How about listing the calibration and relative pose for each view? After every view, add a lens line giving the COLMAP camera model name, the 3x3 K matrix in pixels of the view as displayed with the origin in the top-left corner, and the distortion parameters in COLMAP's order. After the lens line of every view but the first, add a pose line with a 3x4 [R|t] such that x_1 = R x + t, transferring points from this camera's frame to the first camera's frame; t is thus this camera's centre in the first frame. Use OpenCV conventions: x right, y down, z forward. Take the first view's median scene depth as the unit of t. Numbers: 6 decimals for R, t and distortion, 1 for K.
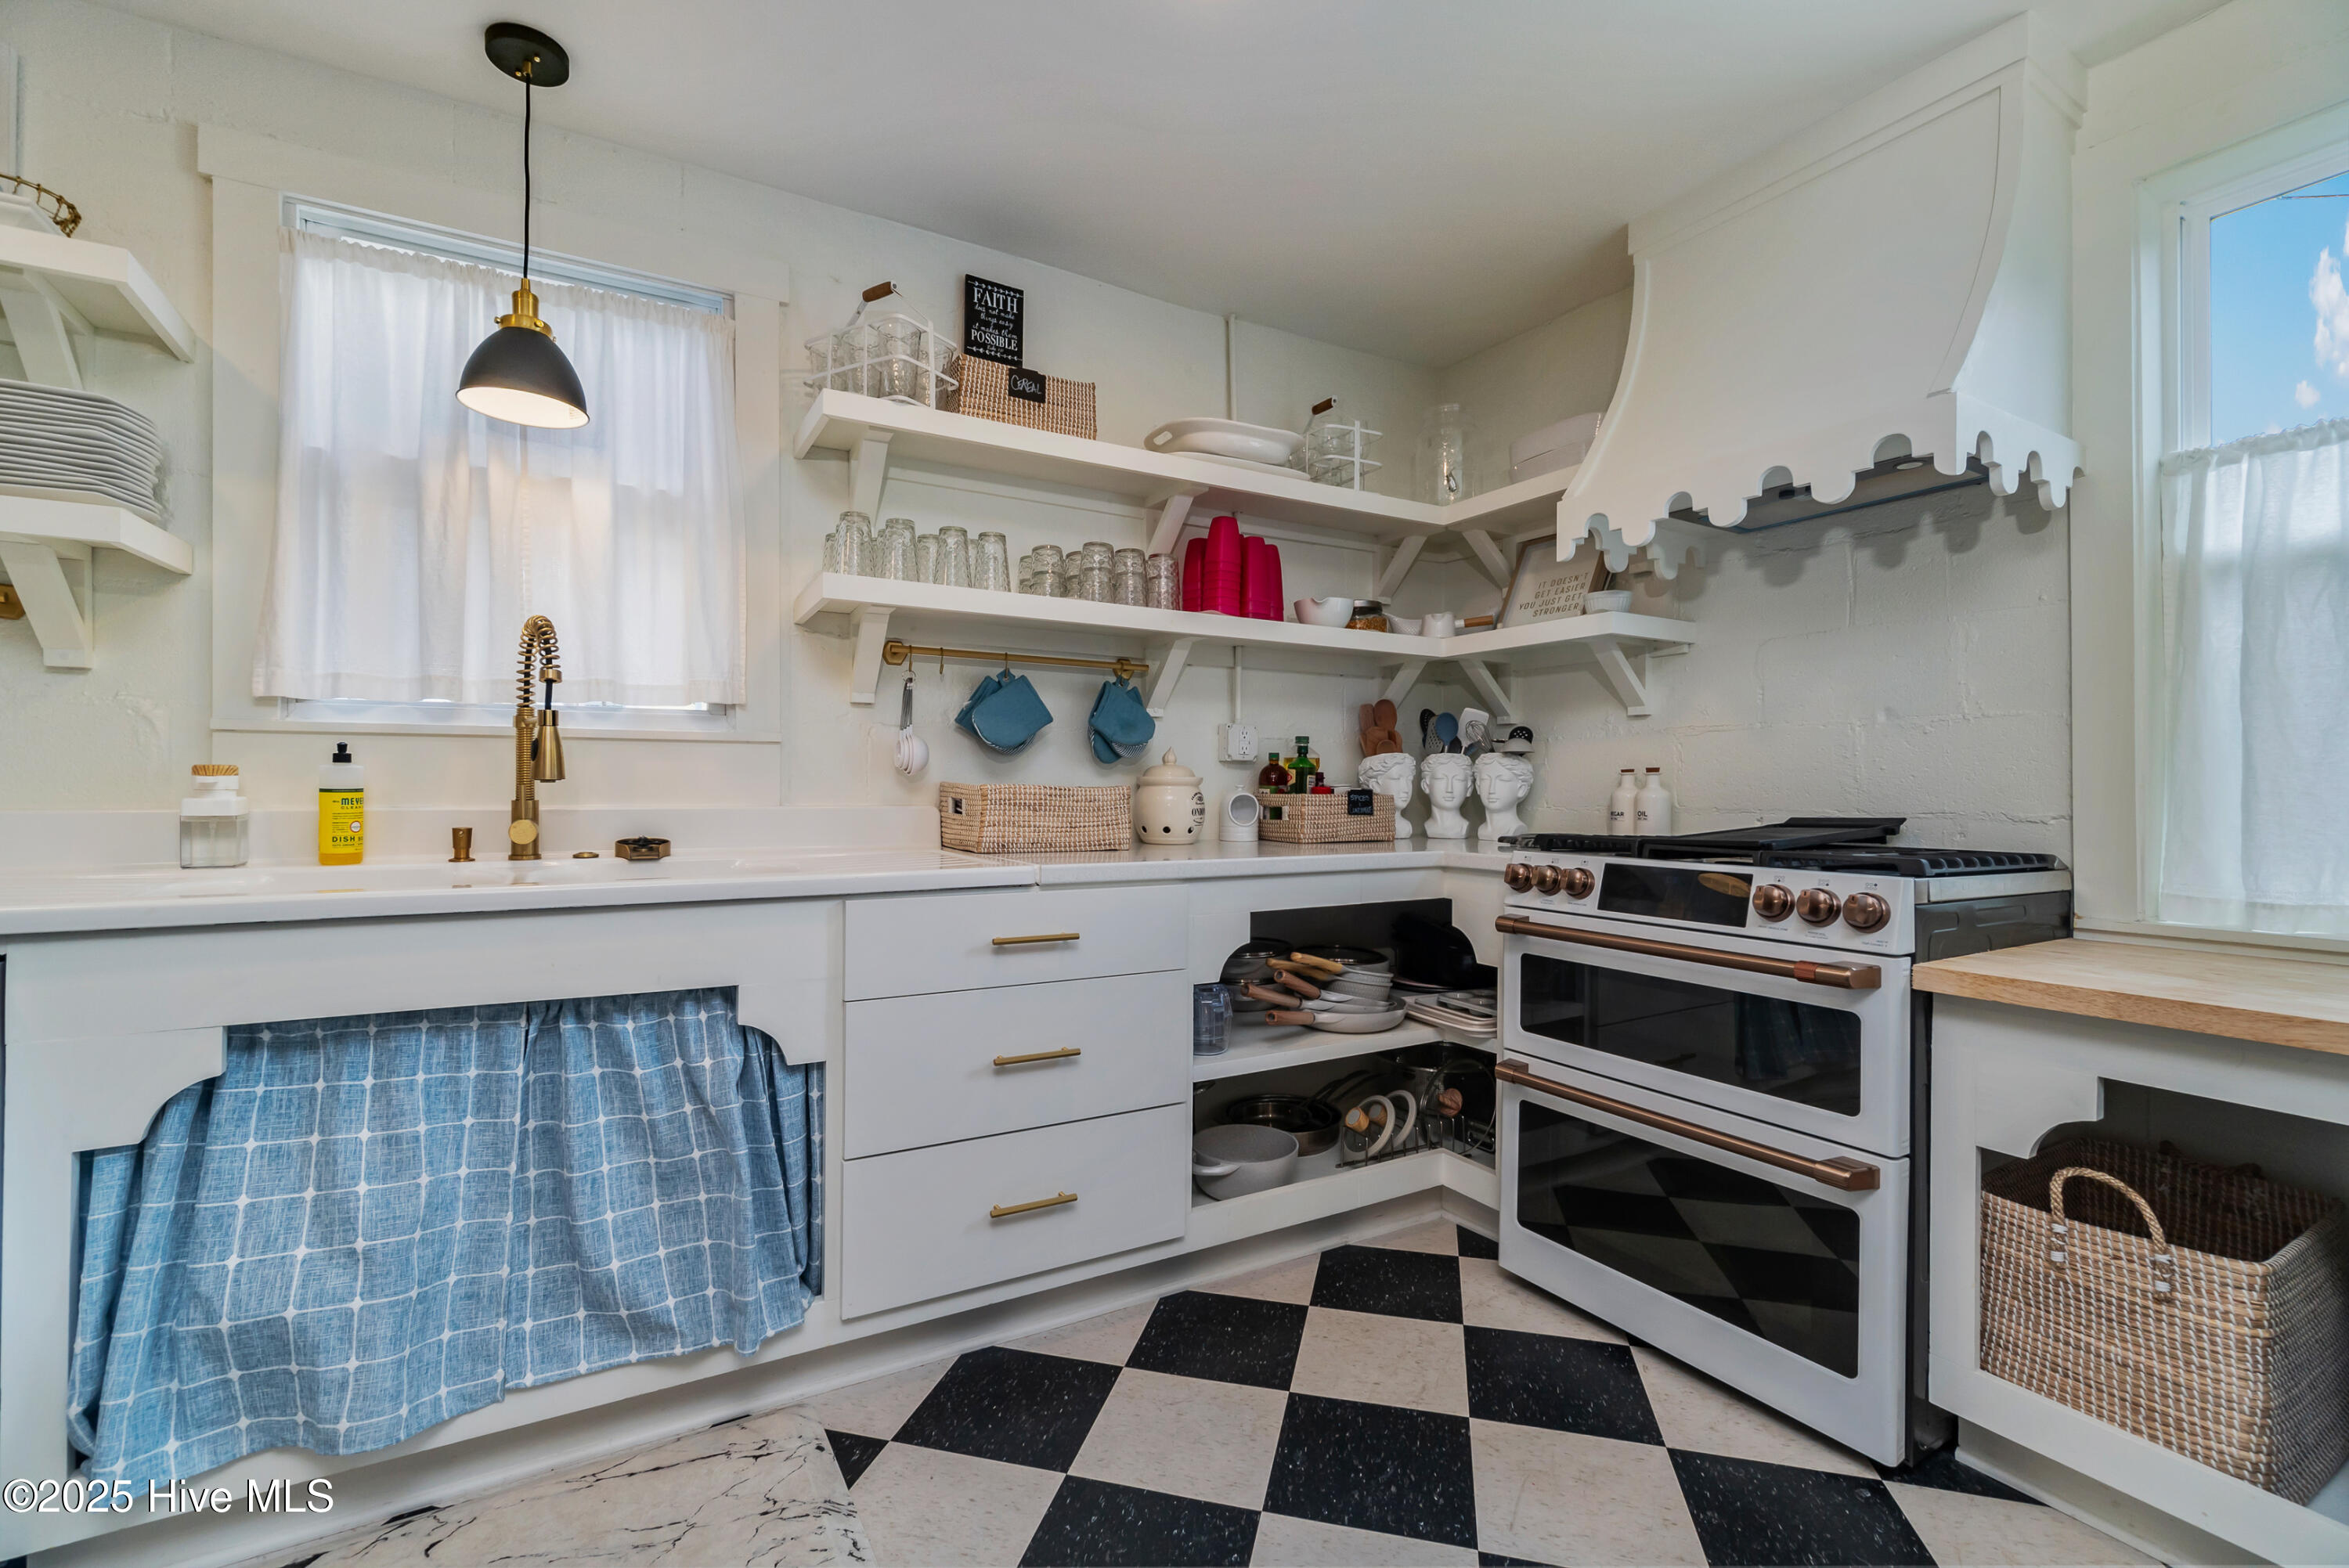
lens RADIAL K [[1015.6, 0, 1171.0], [0, 1015.6, 776.7], [0, 0, 1]] dist [-0.007521, 0.002656]
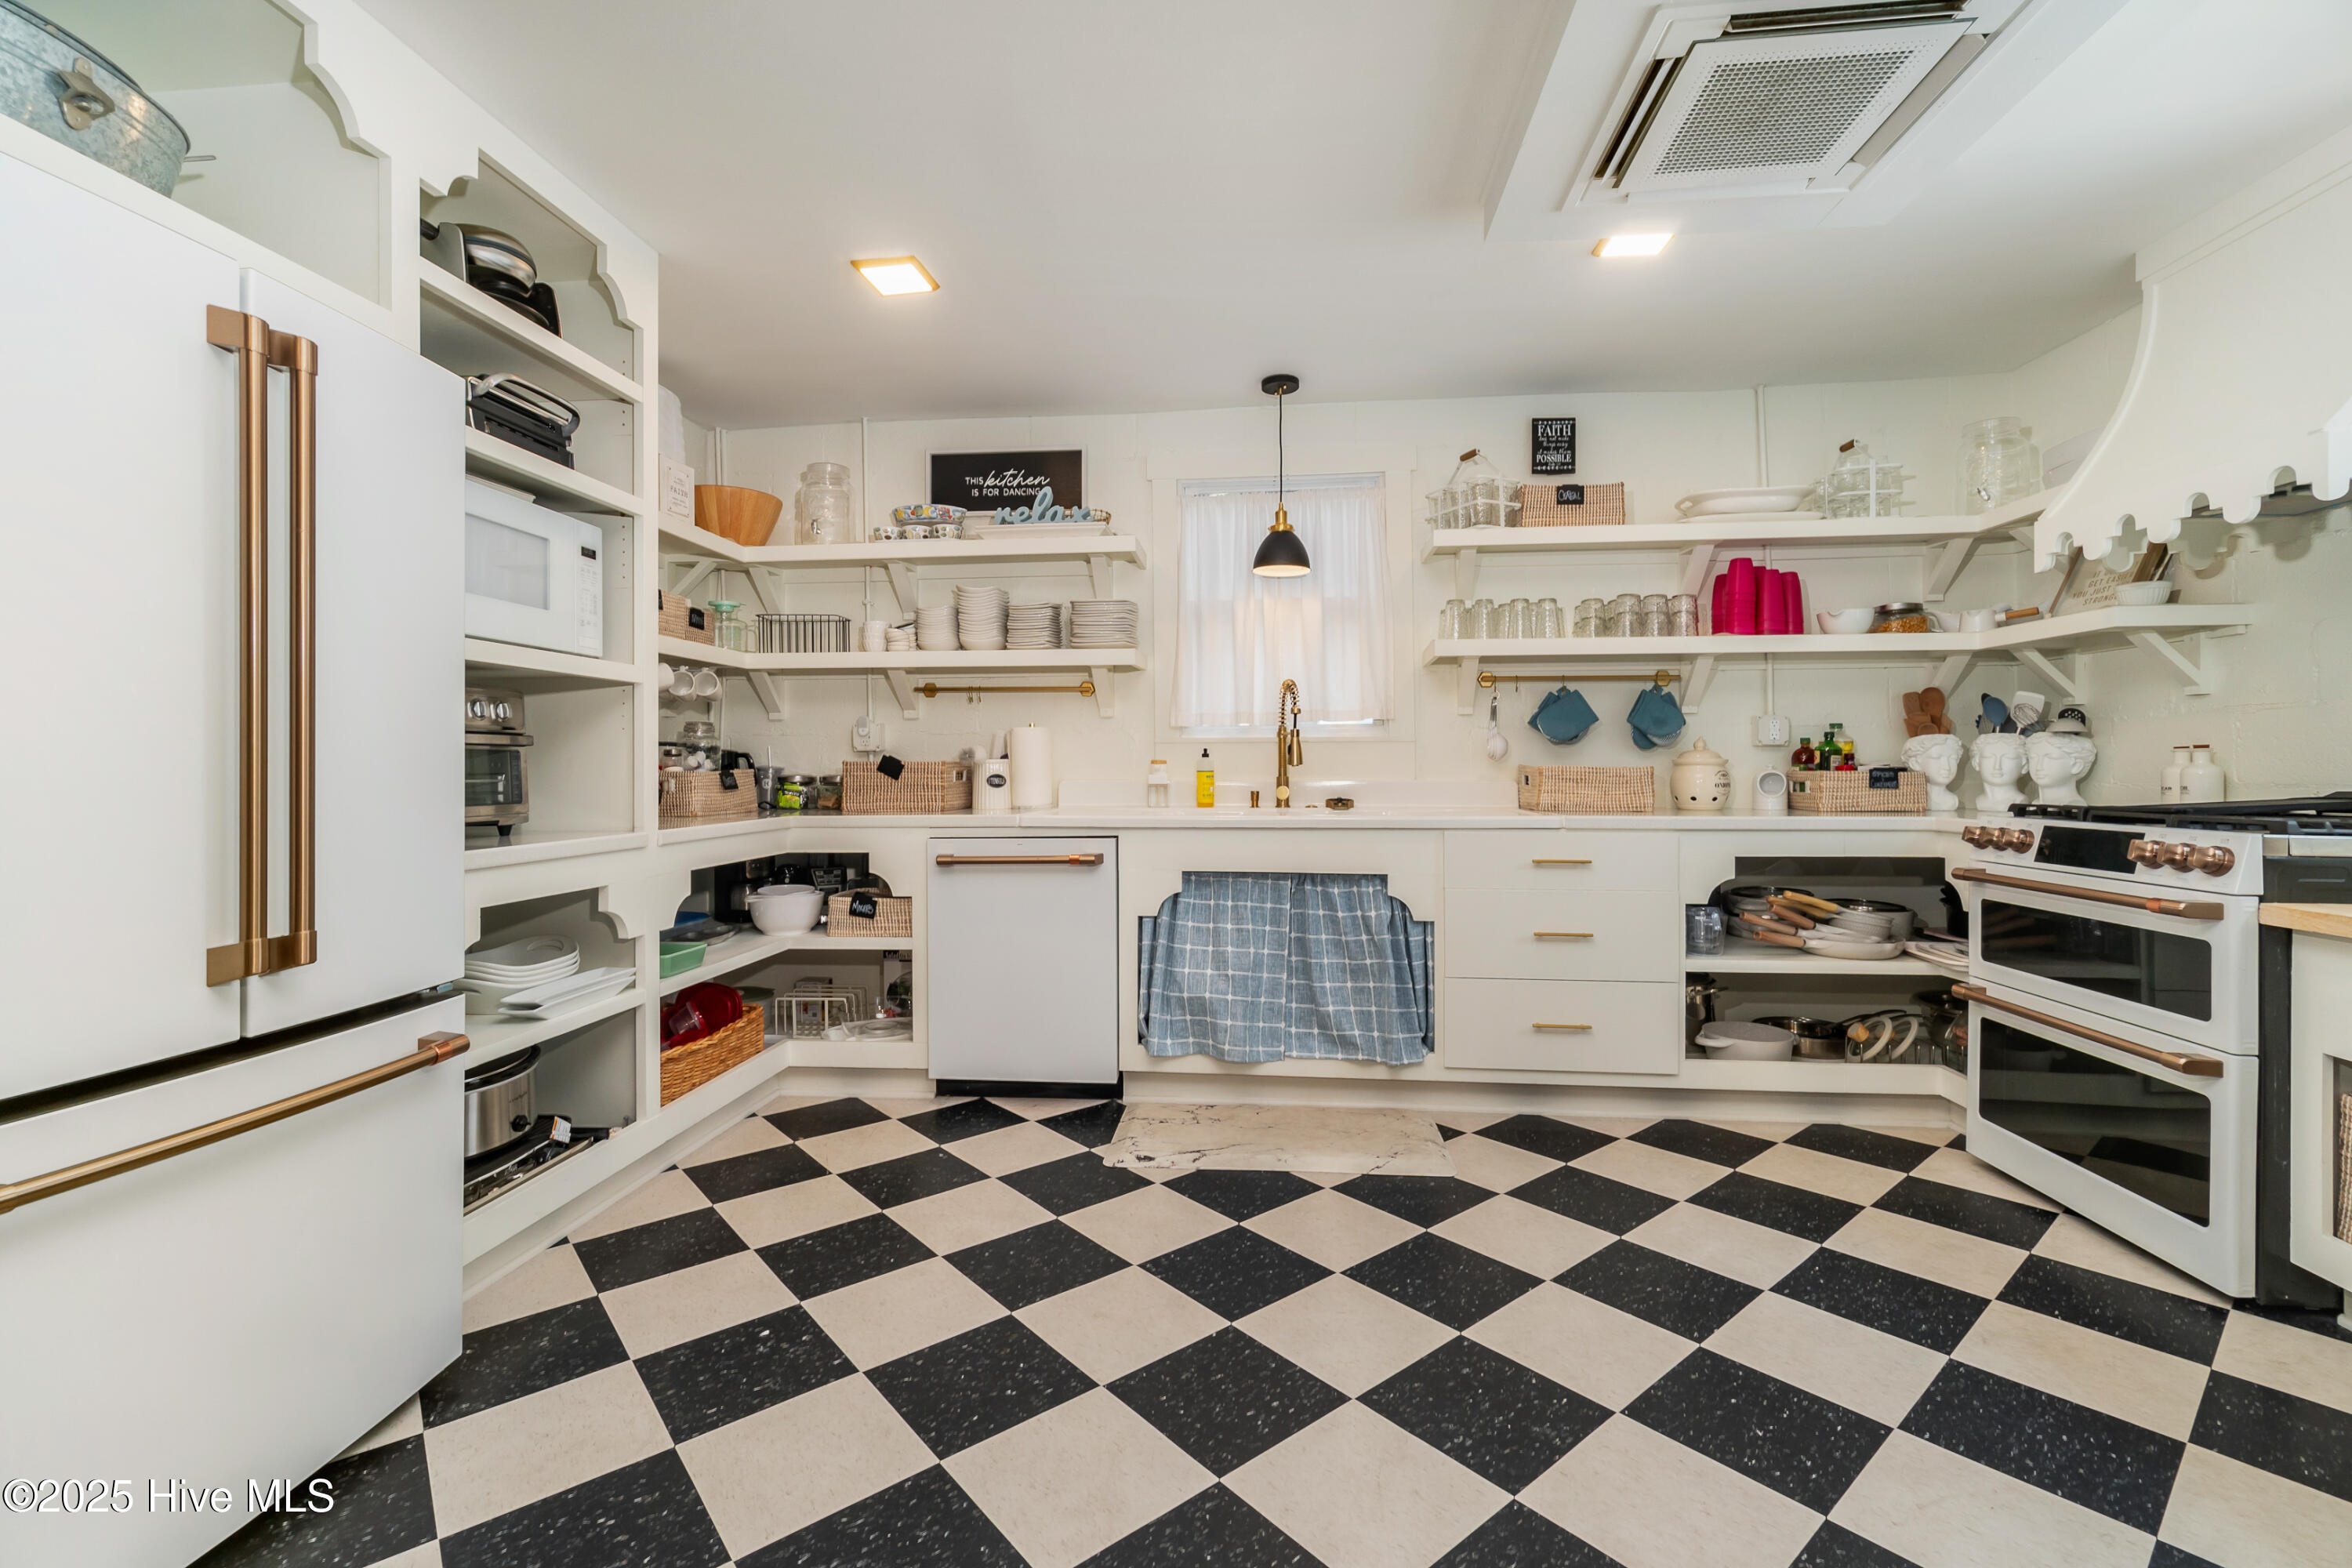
lens RADIAL K [[1017.0, 0, 1171.1], [0, 1017.0, 768.3], [0, 0, 1]] dist [-0.007521, 0.002656]
pose [[0.806295, -0.006295, -0.591480, 0.309091], [0.012105, 0.999910, 0.005860, -0.004656], [0.591390, -0.011885, 0.806298, -0.639421]]
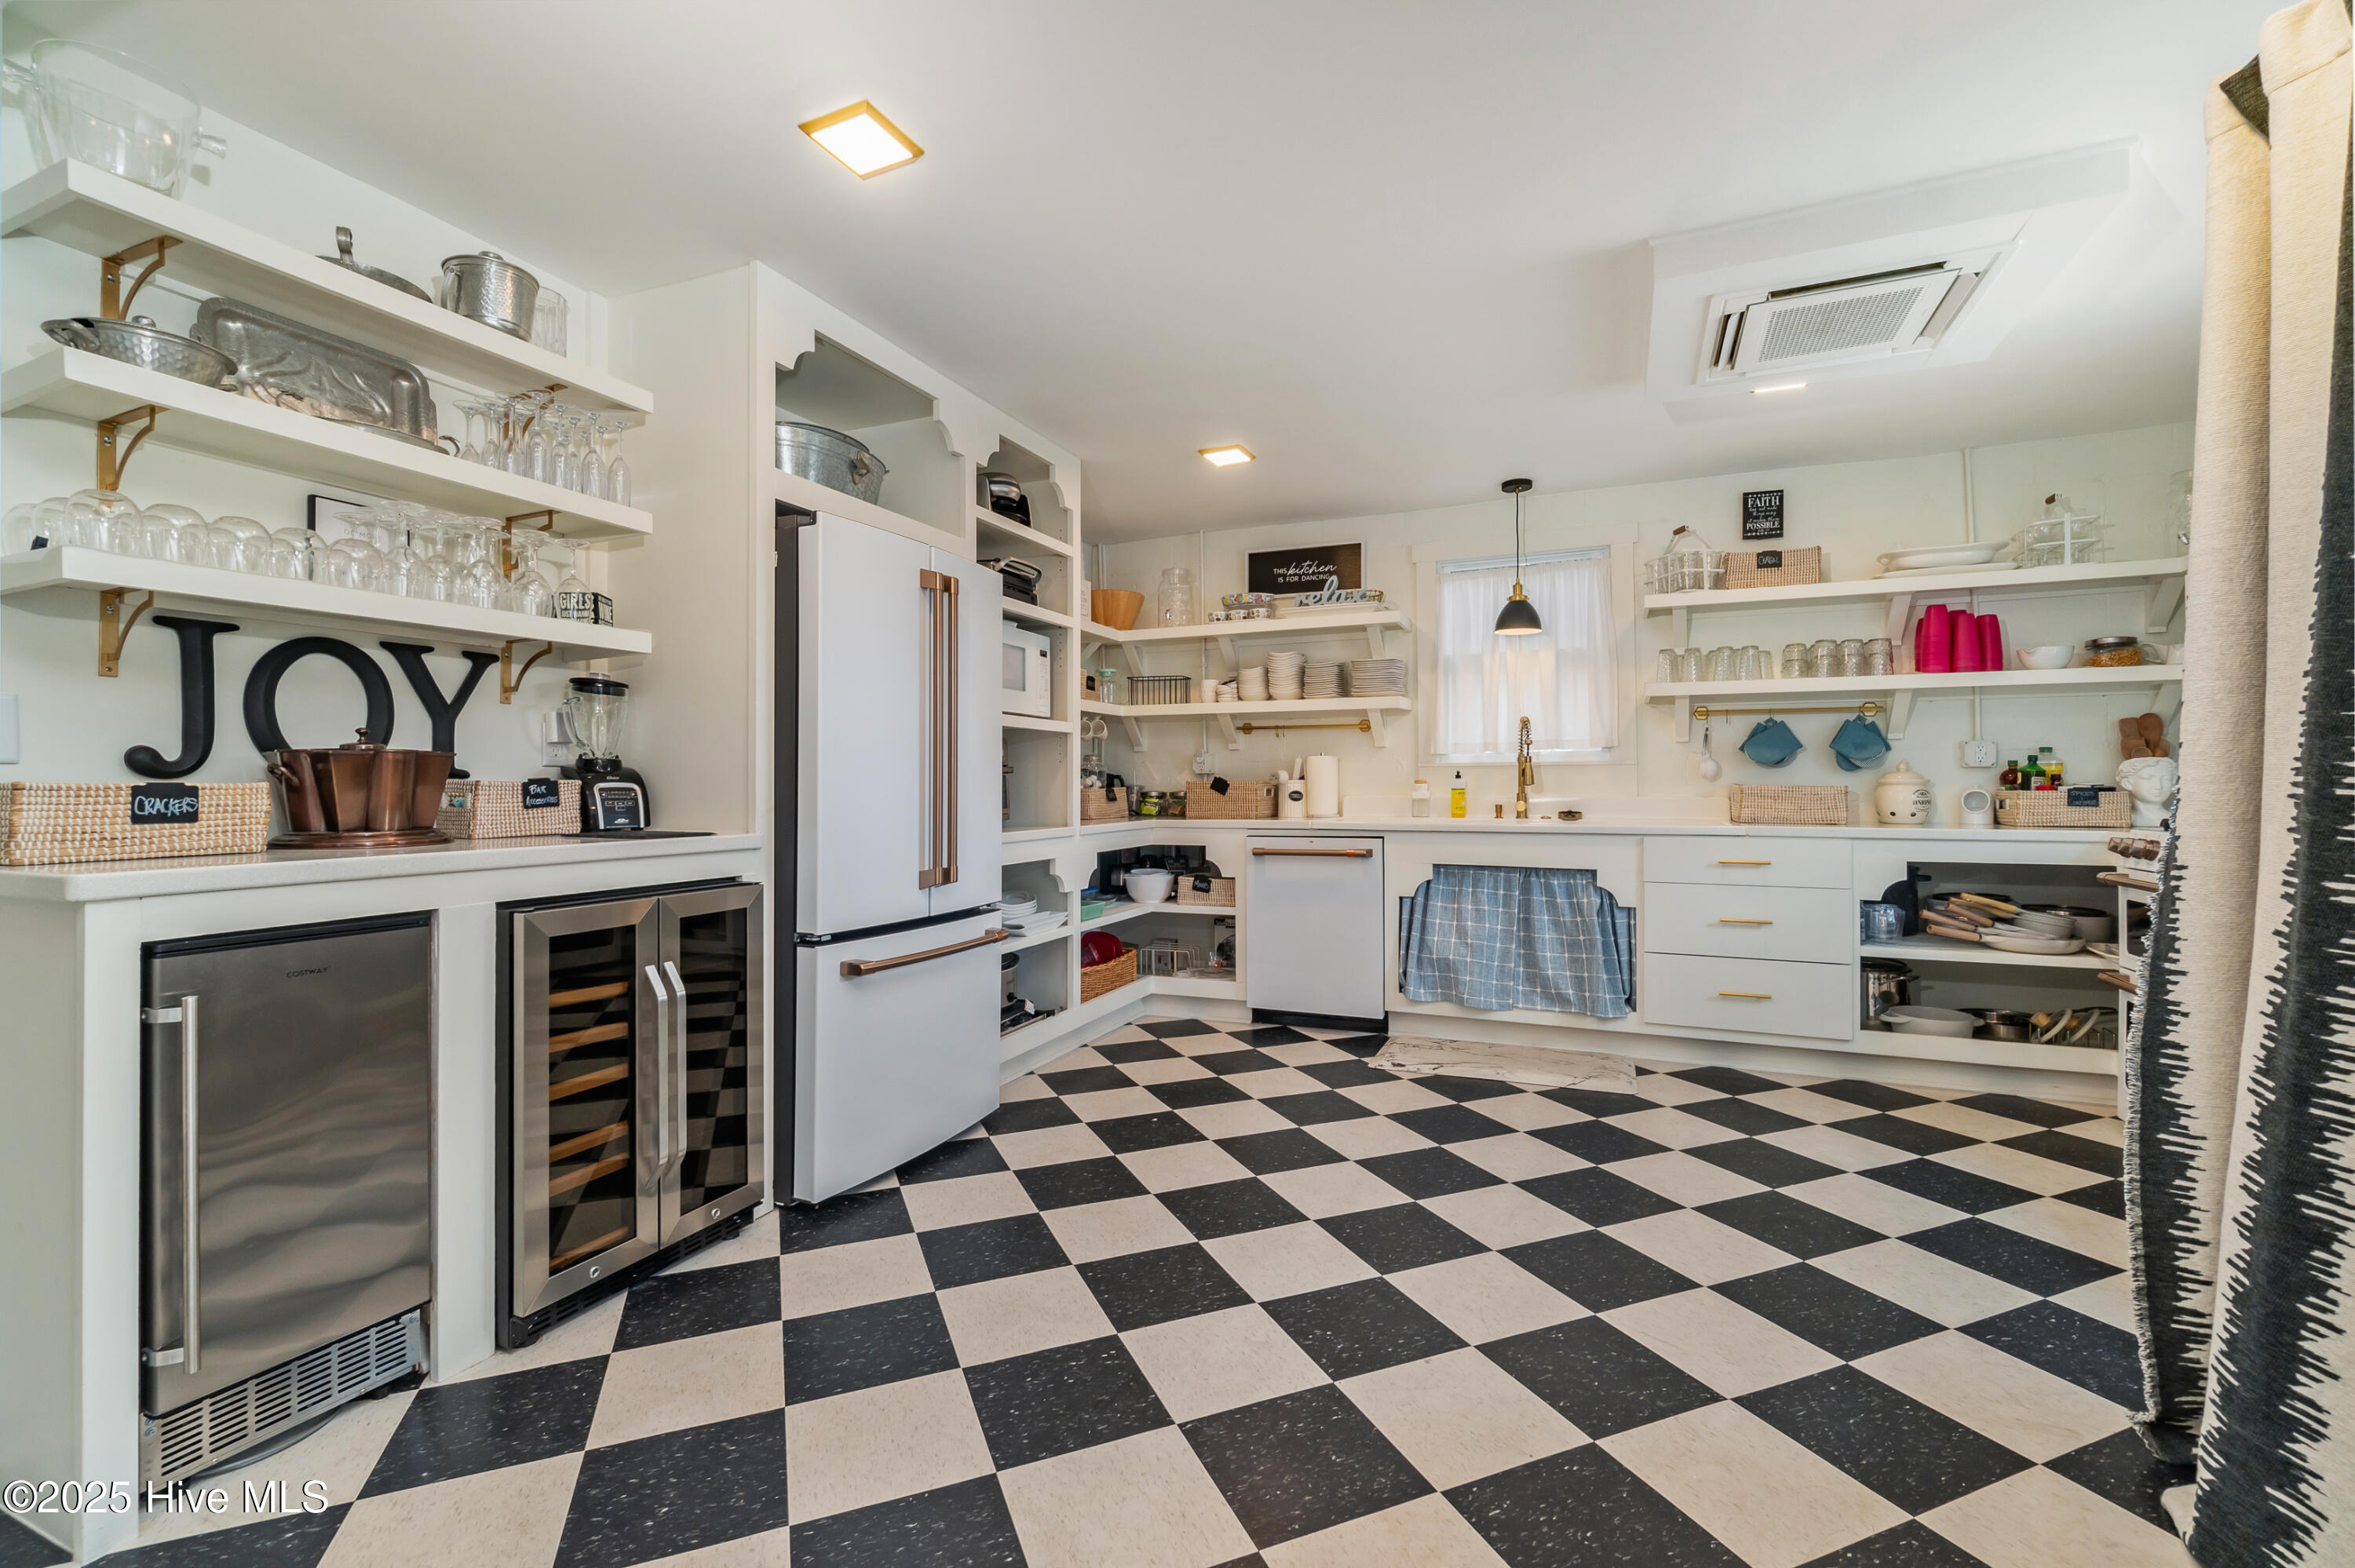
lens RADIAL K [[1018.1, 0, 1166.2], [0, 1018.1, 778.8], [0, 0, 1]] dist [-0.007521, 0.002656]
pose [[0.590395, -0.010846, -0.807042, 0.784483], [0.011756, 0.999919, -0.004838, -0.008824], [0.807029, -0.006631, 0.590475, -1.064696]]
